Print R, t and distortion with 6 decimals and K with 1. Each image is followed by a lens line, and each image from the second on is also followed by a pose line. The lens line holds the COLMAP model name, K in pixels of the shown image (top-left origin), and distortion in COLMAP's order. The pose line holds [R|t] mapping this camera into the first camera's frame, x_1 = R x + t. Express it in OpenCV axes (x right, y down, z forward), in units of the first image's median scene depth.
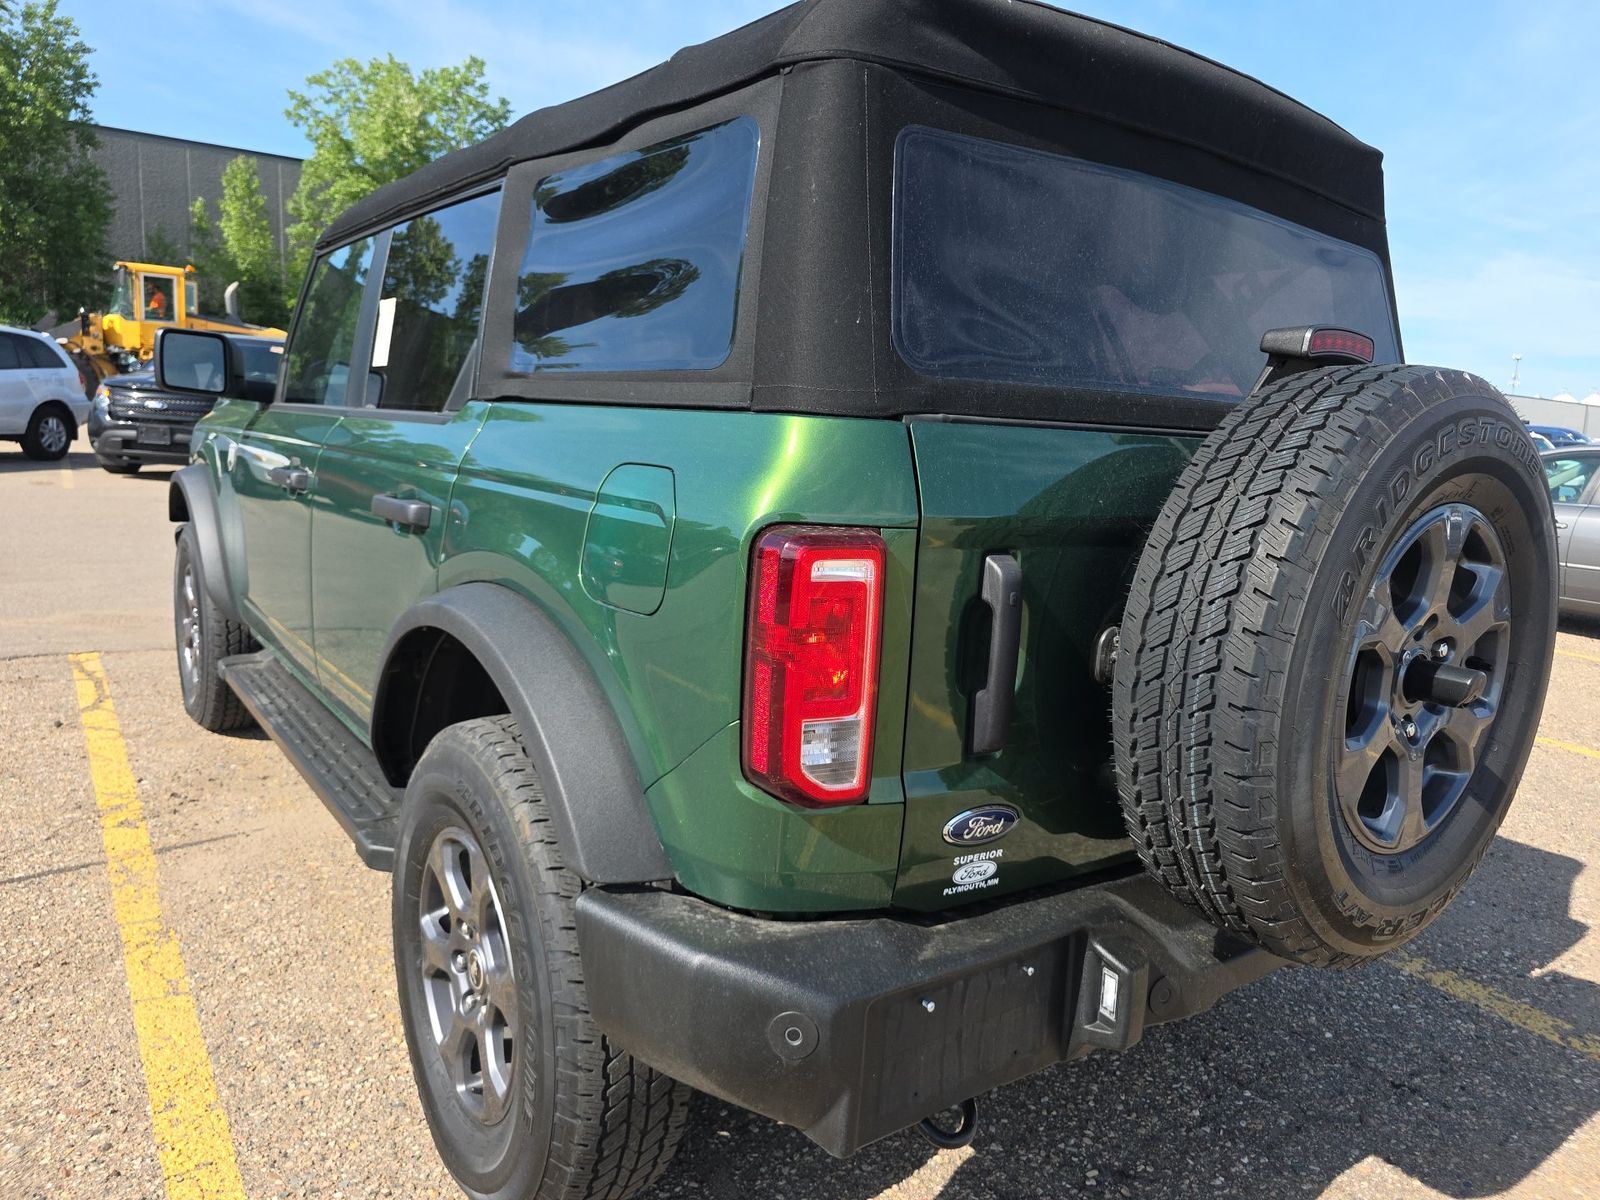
lens RADIAL K [[1176.9, 0, 800.0], [0, 1176.9, 600.0], [0, 0, 1]] dist [0.071663, -0.075957]
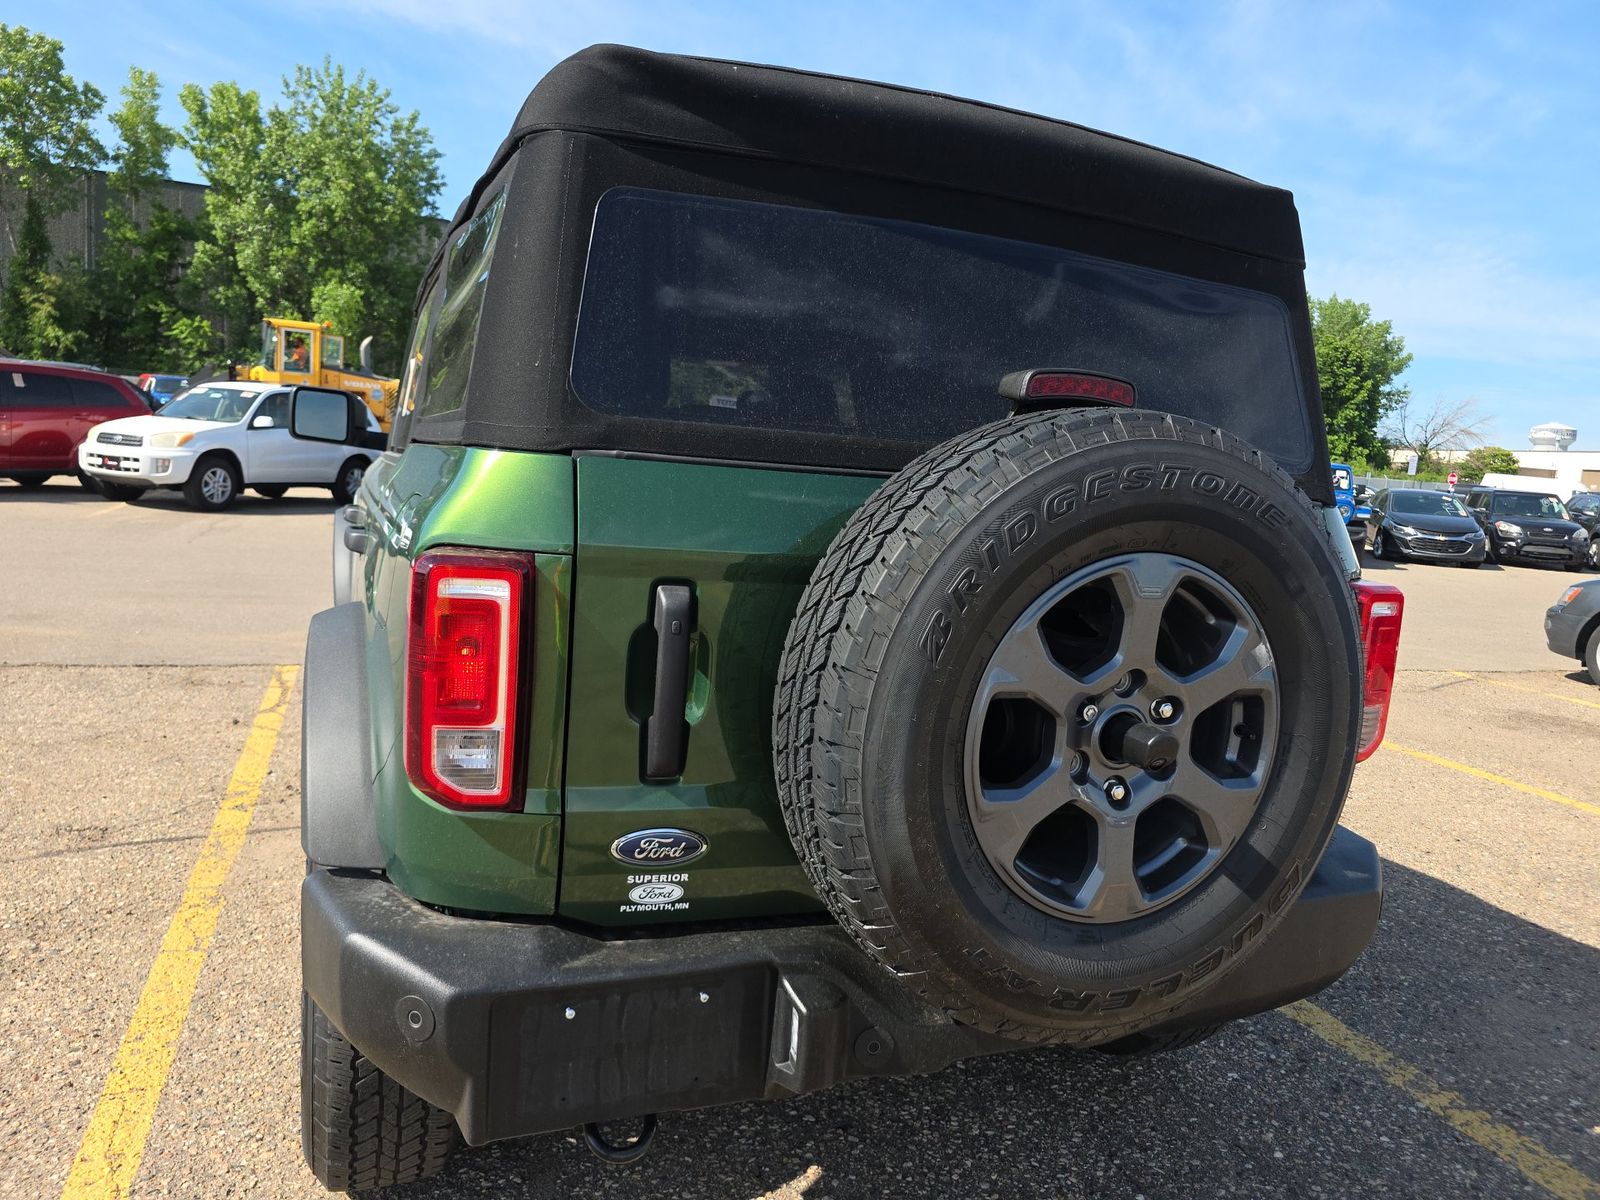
lens RADIAL K [[1185.4, 0, 800.0], [0, 1185.4, 600.0], [0, 0, 1]] dist [0.052504, -0.056489]
pose [[0.962895, 0.042814, -0.266460, 0.501990], [-0.056830, 0.997364, -0.045108, 0.014015], [0.263826, 0.058577, 0.962790, 0.018247]]
